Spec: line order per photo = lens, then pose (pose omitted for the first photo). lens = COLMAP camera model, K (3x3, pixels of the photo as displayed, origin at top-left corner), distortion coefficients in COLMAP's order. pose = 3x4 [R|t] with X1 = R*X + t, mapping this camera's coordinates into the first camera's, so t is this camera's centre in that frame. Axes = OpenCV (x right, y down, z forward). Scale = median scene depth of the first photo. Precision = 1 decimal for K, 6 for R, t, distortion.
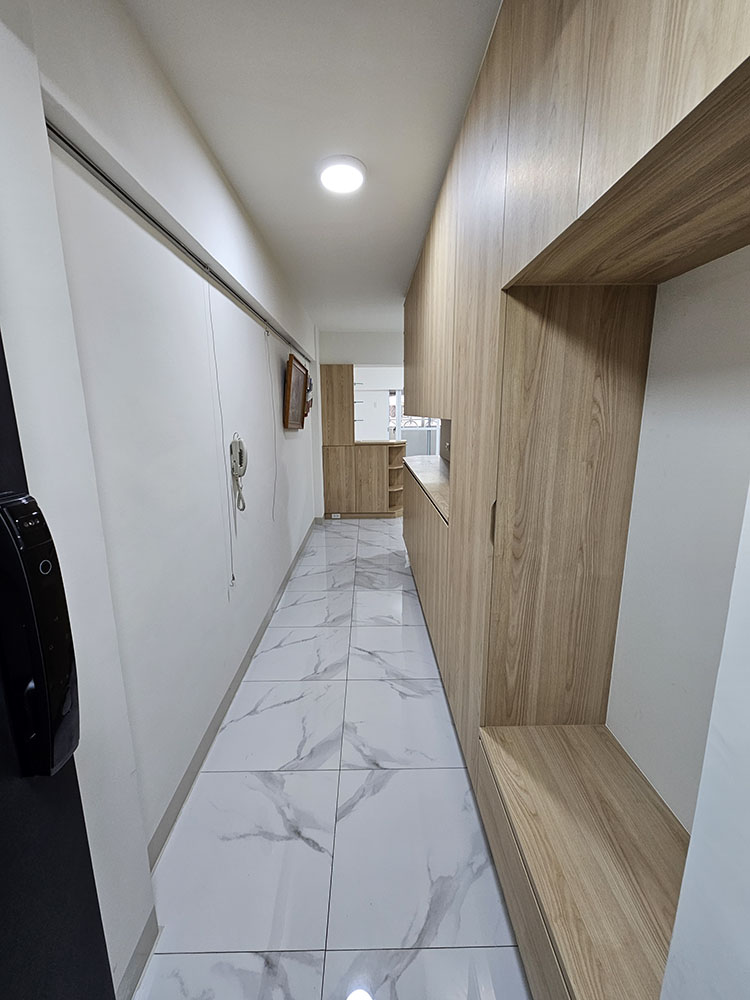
lens RADIAL K [[411.3, 0, 373.1], [0, 411.3, 496.4], [0, 0, 1]] dist [0.001028, -0.000234]
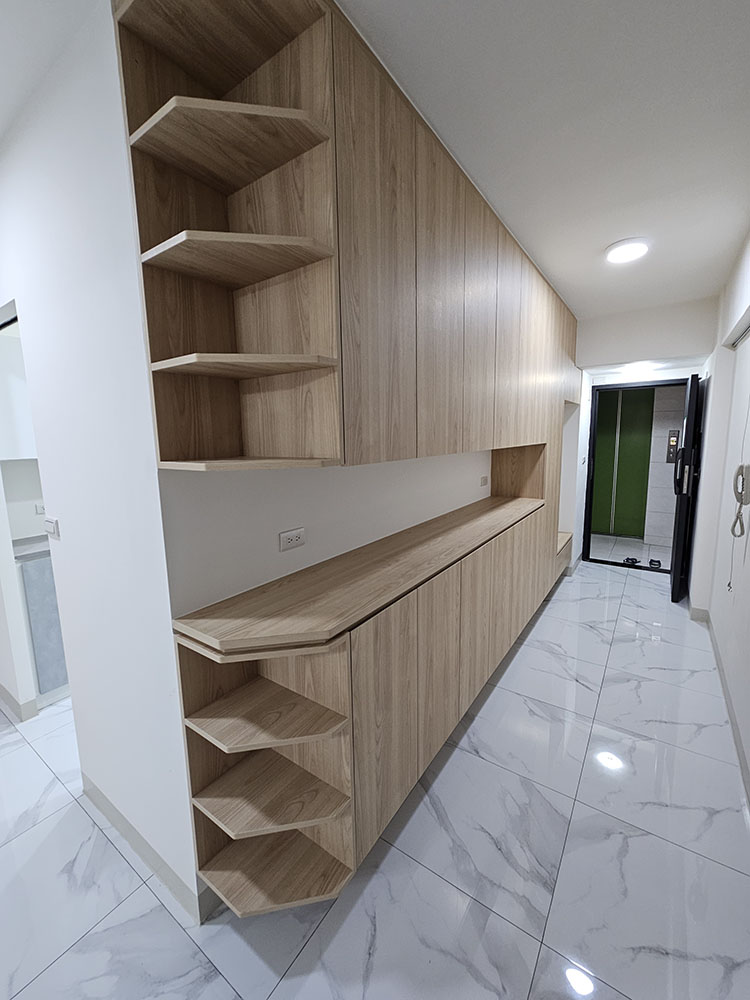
lens RADIAL K [[407.9, 0, 375.0], [0, 407.9, 500.0], [0, 0, 1]] dist [0.000720, 0.000127]
pose [[-0.813475, -0.062104, 0.578275, -0.156717], [0.143308, 0.942222, 0.302787, -0.403864], [-0.563668, 0.329181, -0.757574, 1.914872]]
